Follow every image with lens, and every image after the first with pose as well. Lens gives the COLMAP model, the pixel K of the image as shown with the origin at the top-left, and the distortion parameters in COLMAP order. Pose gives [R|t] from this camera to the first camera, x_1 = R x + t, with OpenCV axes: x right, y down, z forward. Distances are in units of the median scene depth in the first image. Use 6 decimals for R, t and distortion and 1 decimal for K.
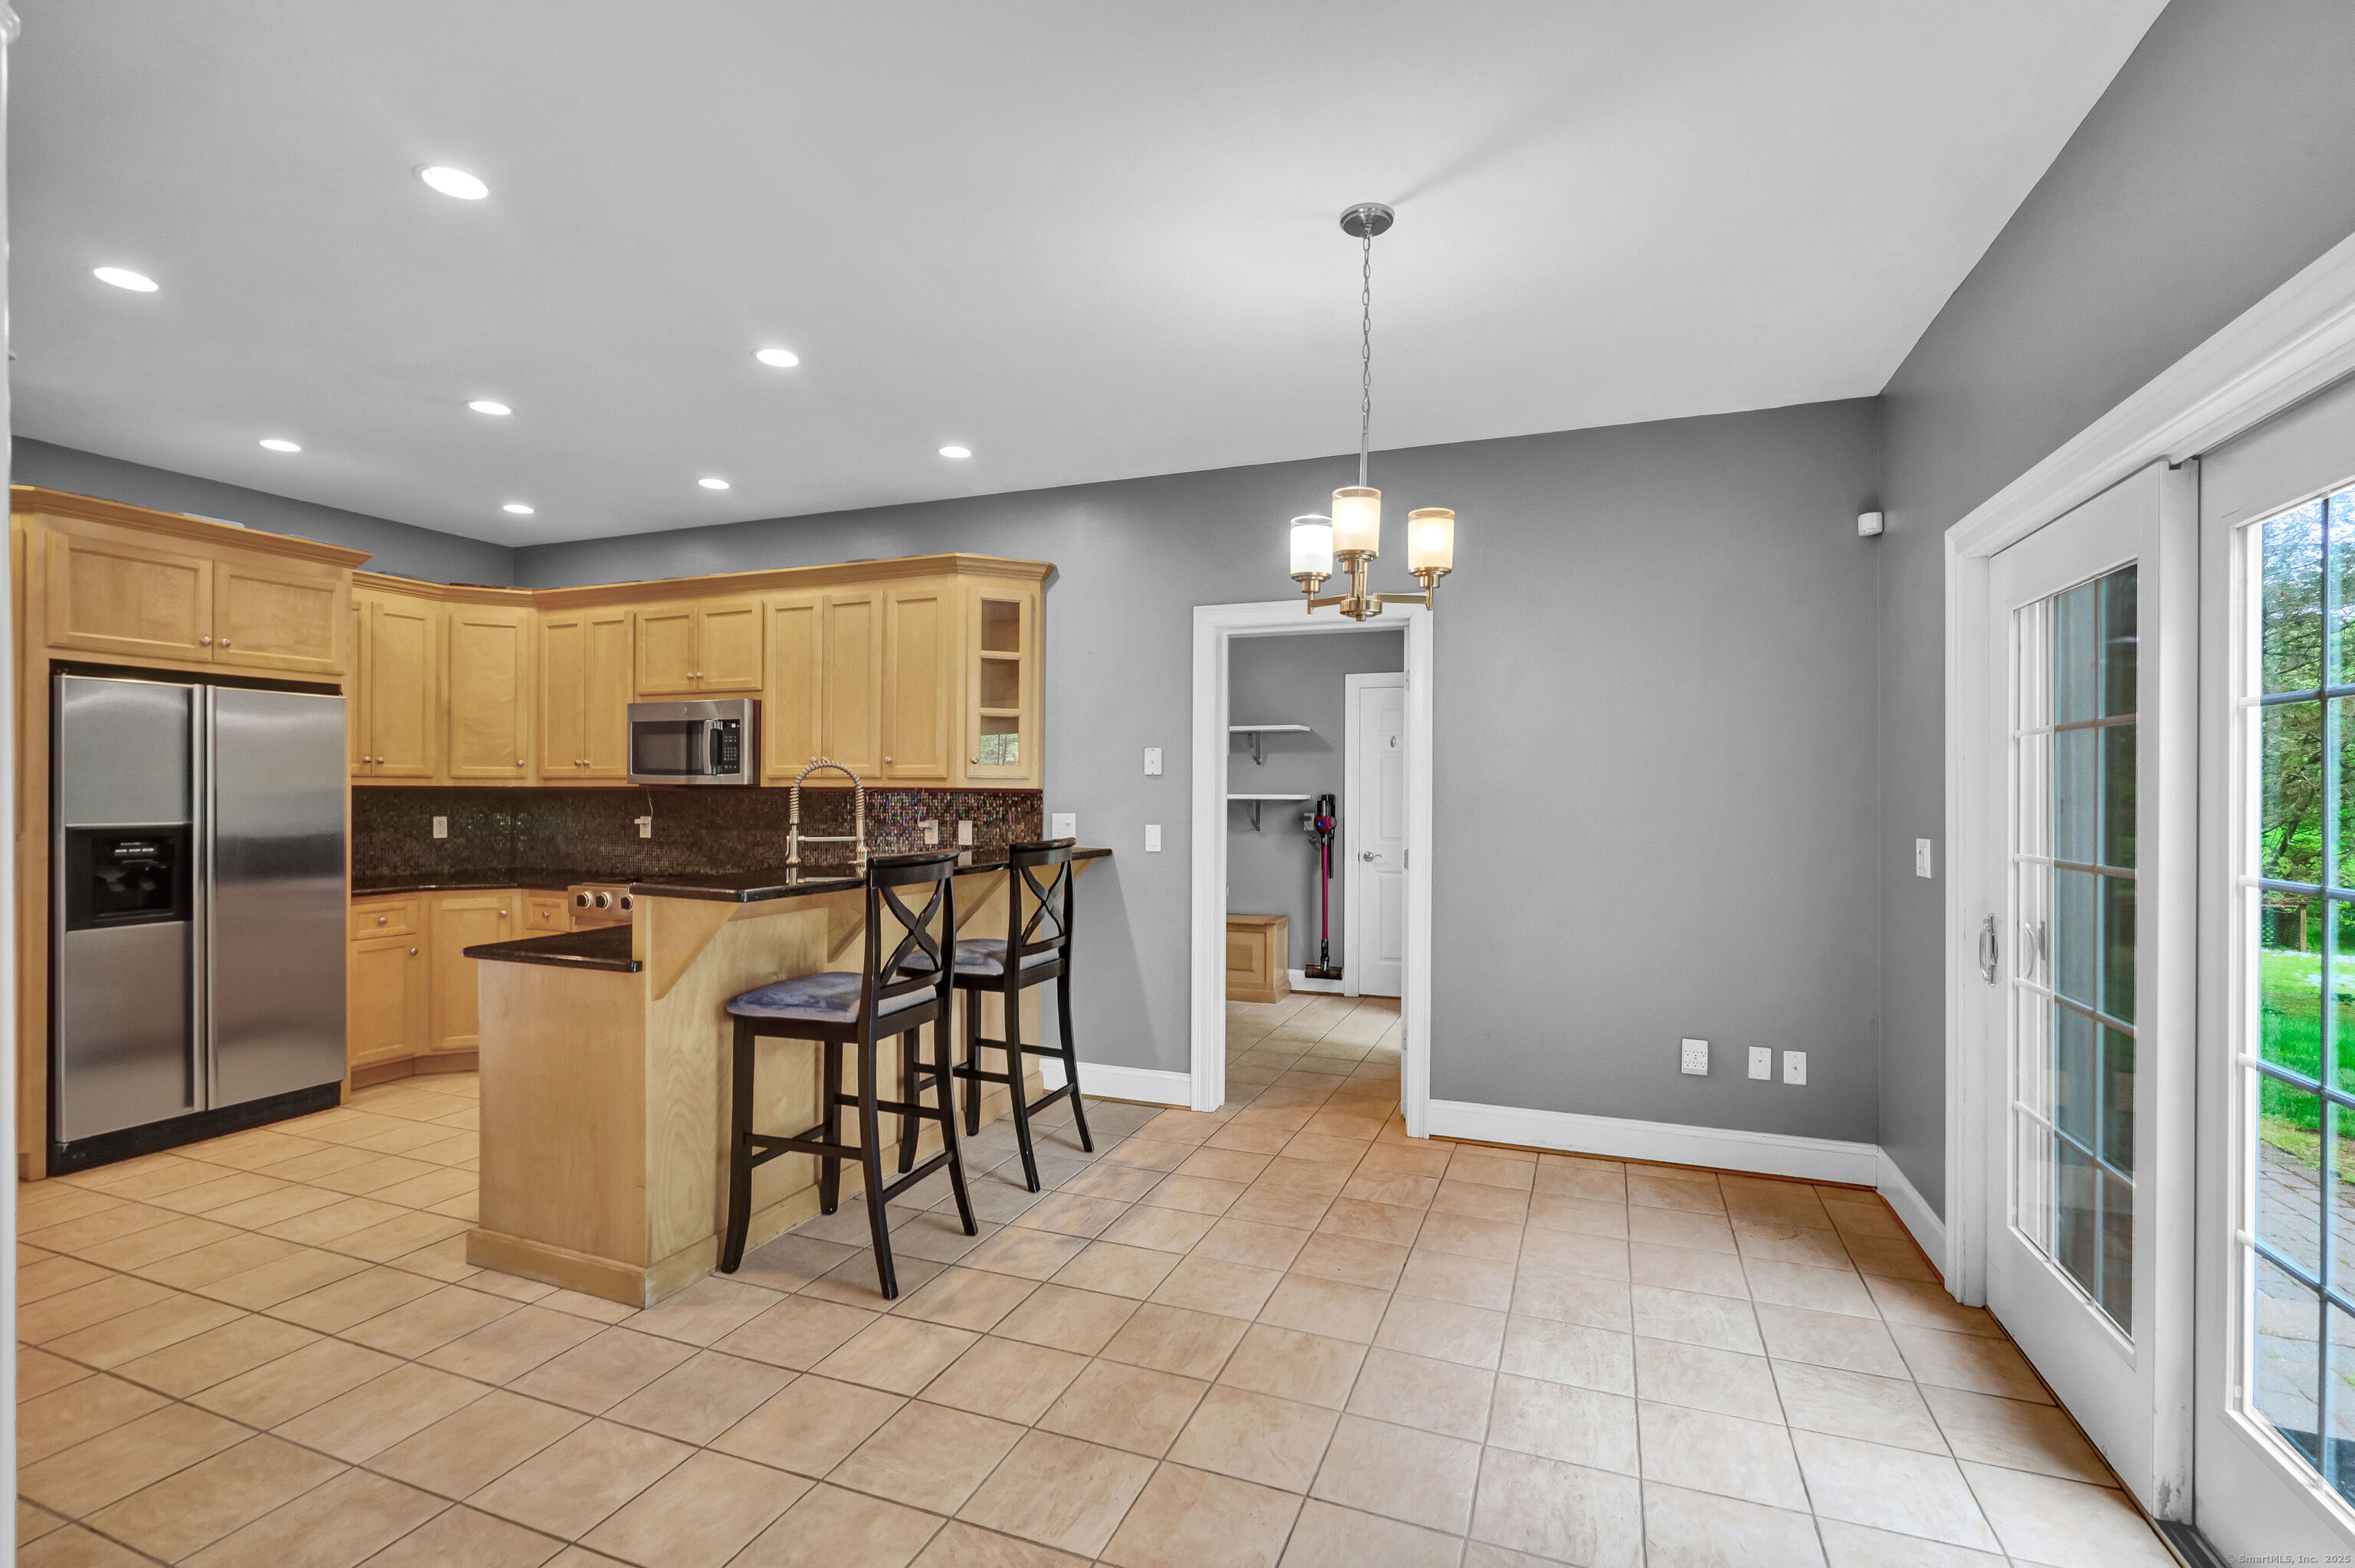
lens RADIAL K [[1075.6, 0, 1175.3], [0, 1075.6, 788.1], [0, 0, 1]] dist [-0.005018, -0.000404]
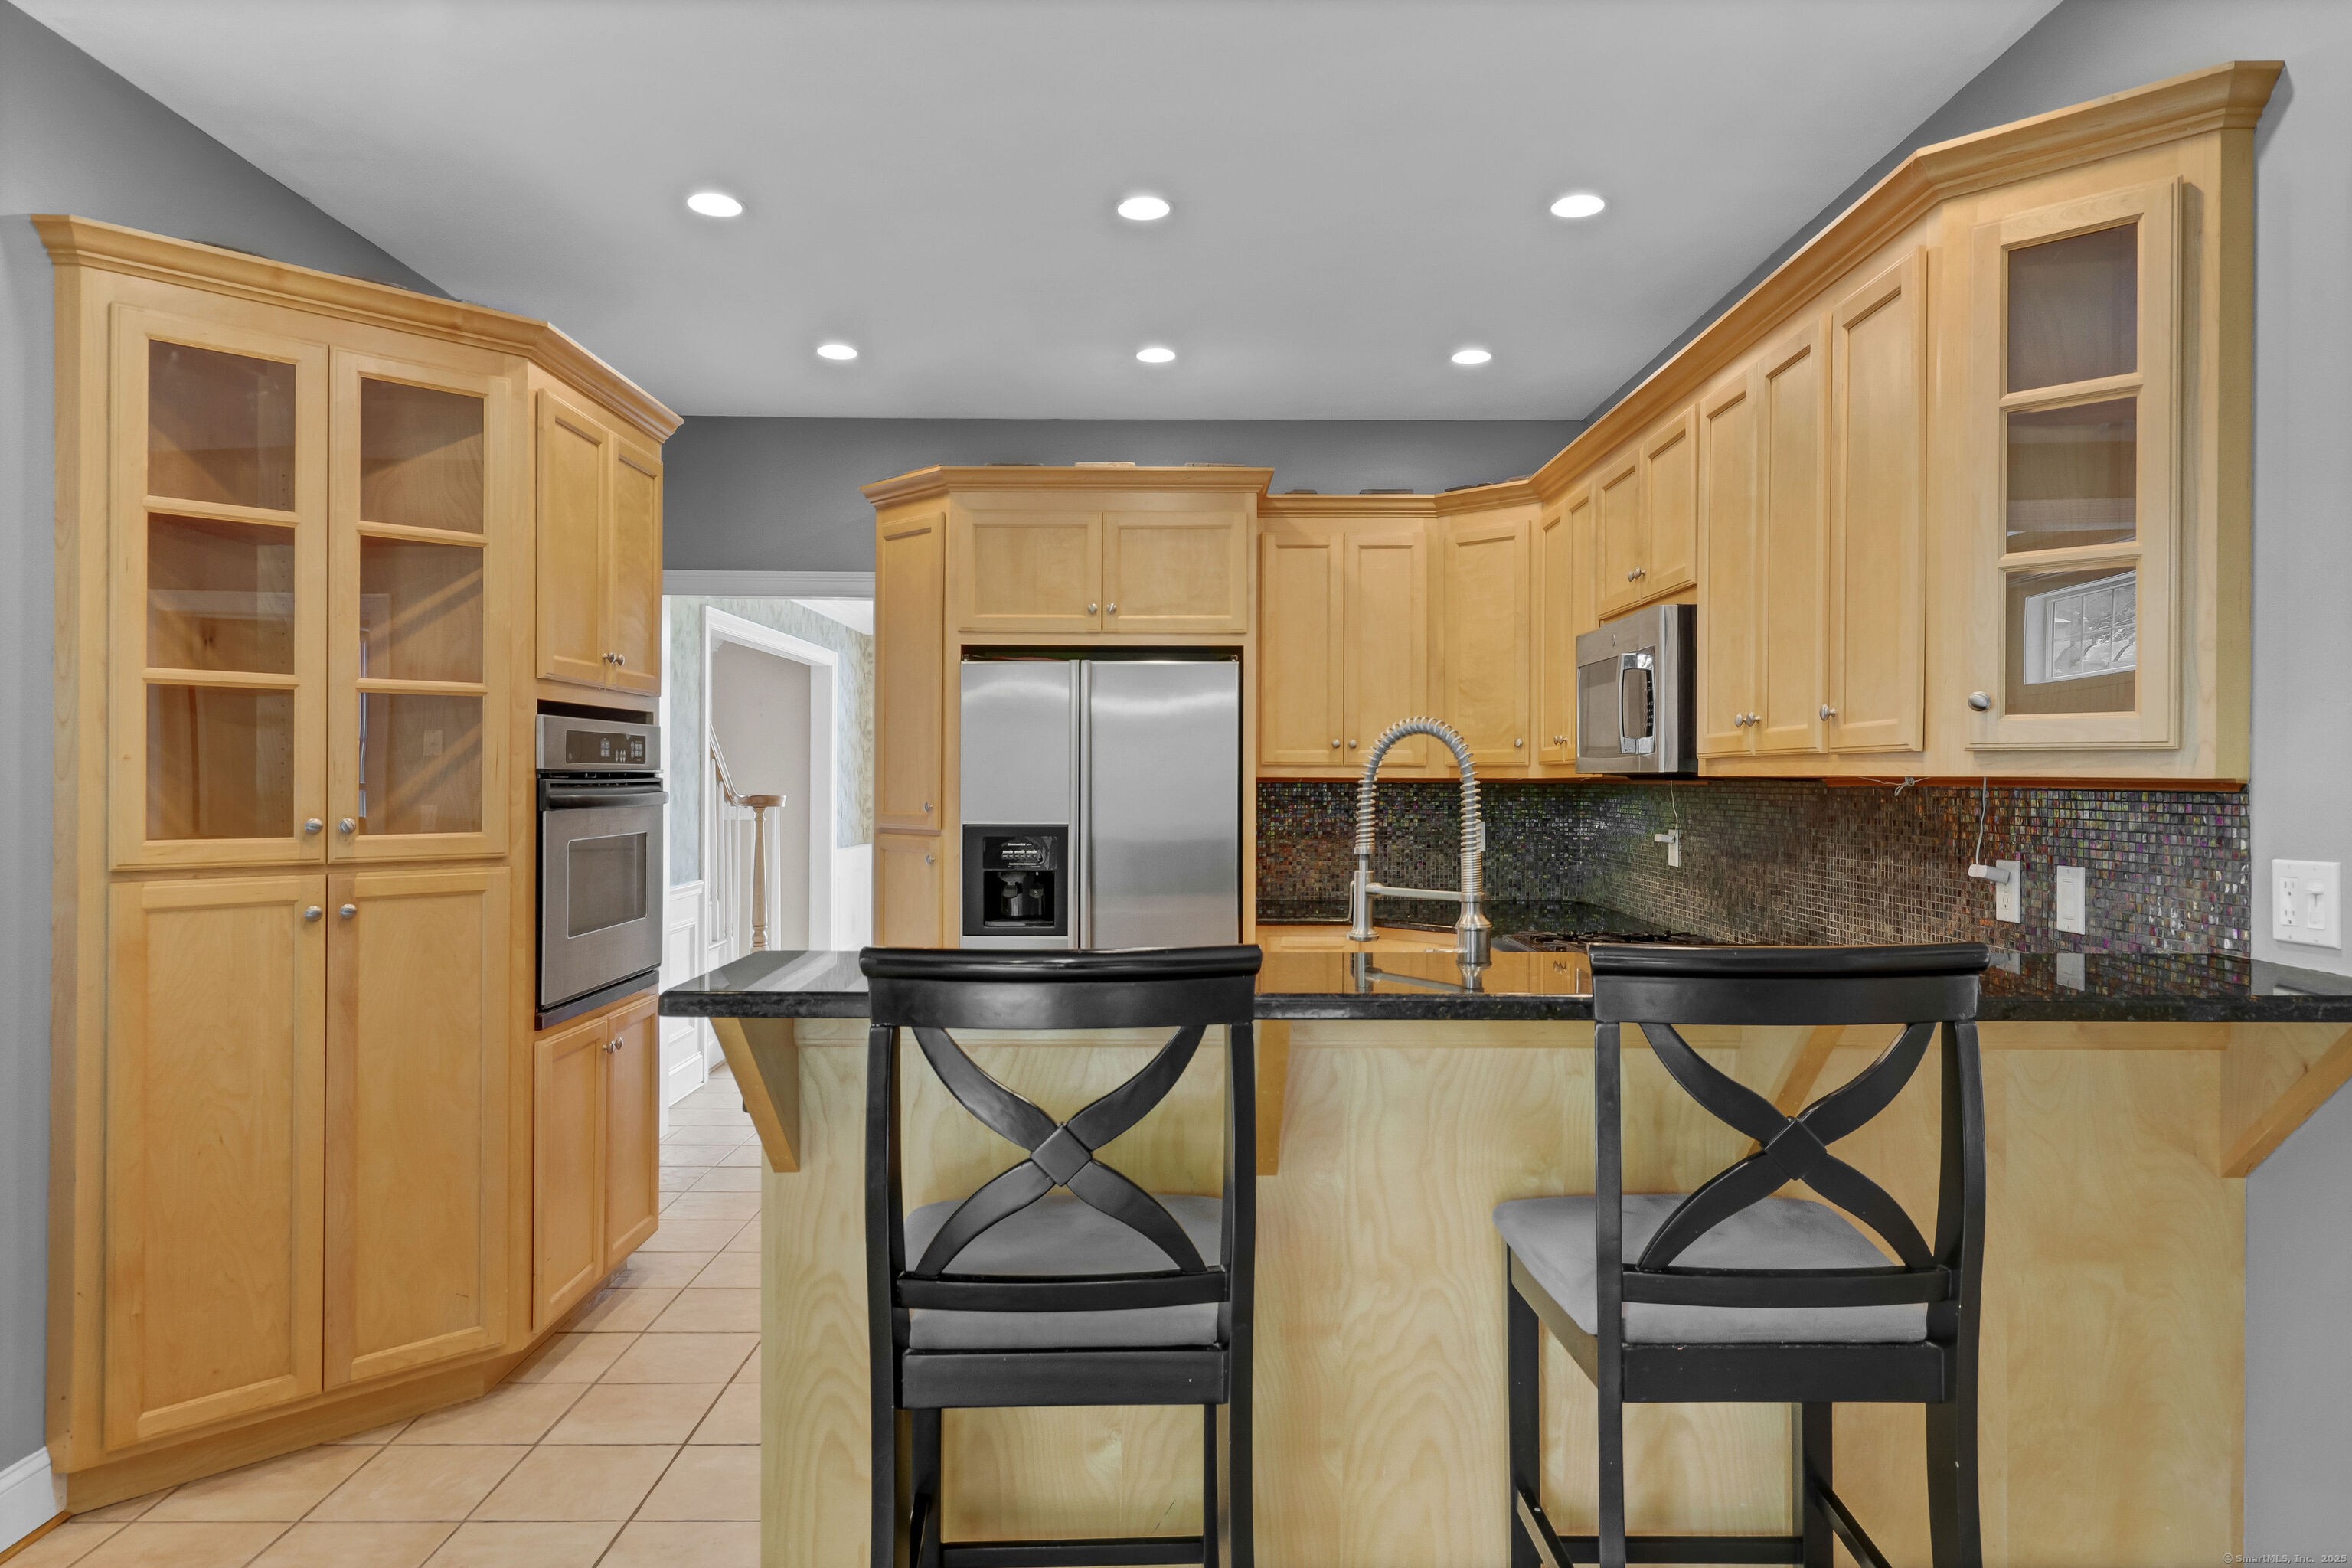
lens RADIAL K [[1458.9, 0, 1174.5], [0, 1458.9, 775.7], [0, 0, 1]] dist [0.004274, 0.001567]
pose [[0.367174, -0.006198, -0.930132, 0.170691], [0.002983, 0.999981, -0.005486, 0.001217], [0.930148, -0.000761, 0.367185, 0.565963]]
